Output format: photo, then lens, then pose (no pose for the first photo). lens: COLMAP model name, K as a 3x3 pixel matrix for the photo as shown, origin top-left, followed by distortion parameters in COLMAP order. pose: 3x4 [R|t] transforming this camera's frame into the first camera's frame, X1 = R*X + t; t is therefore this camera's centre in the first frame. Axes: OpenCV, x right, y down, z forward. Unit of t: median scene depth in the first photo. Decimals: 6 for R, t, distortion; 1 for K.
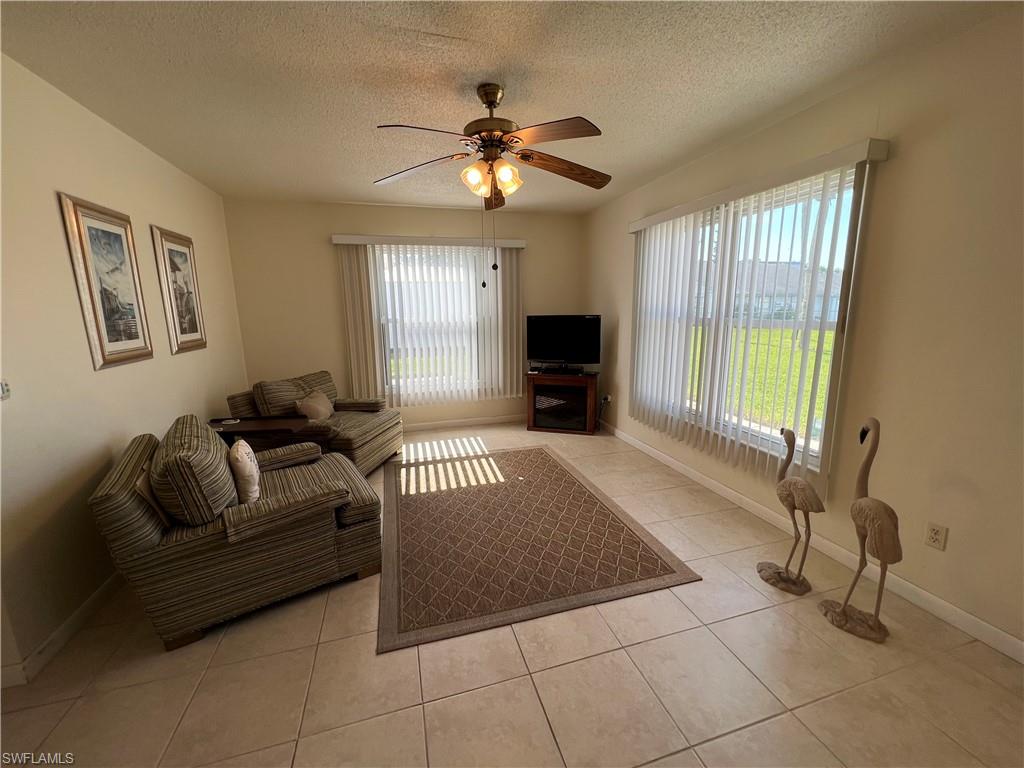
lens RADIAL K [[411.4, 0, 513.1], [0, 411.4, 385.0], [0, 0, 1]] dist [-0.000698, -0.000102]
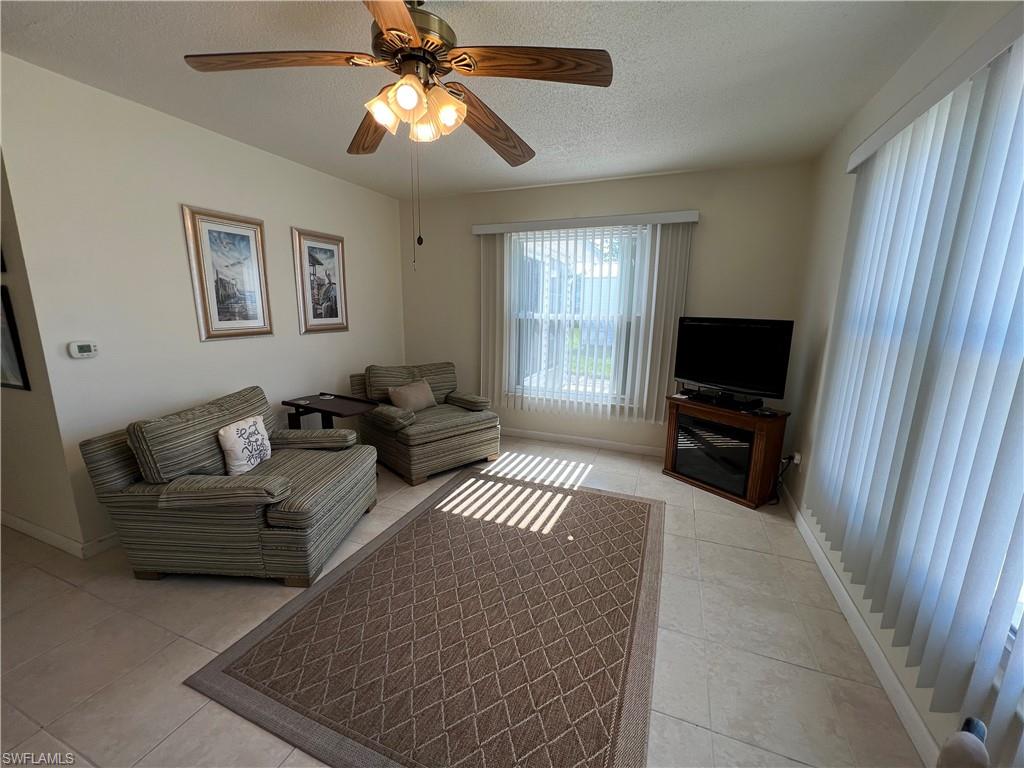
lens RADIAL K [[411.4, 0, 513.3], [0, 411.4, 384.6], [0, 0, 1]] dist [-0.000698, -0.000102]
pose [[0.784993, 0.143543, -0.602646, 0.404103], [-0.139469, 0.988762, 0.053842, -0.079500], [0.603602, 0.041785, 0.796190, 0.414499]]
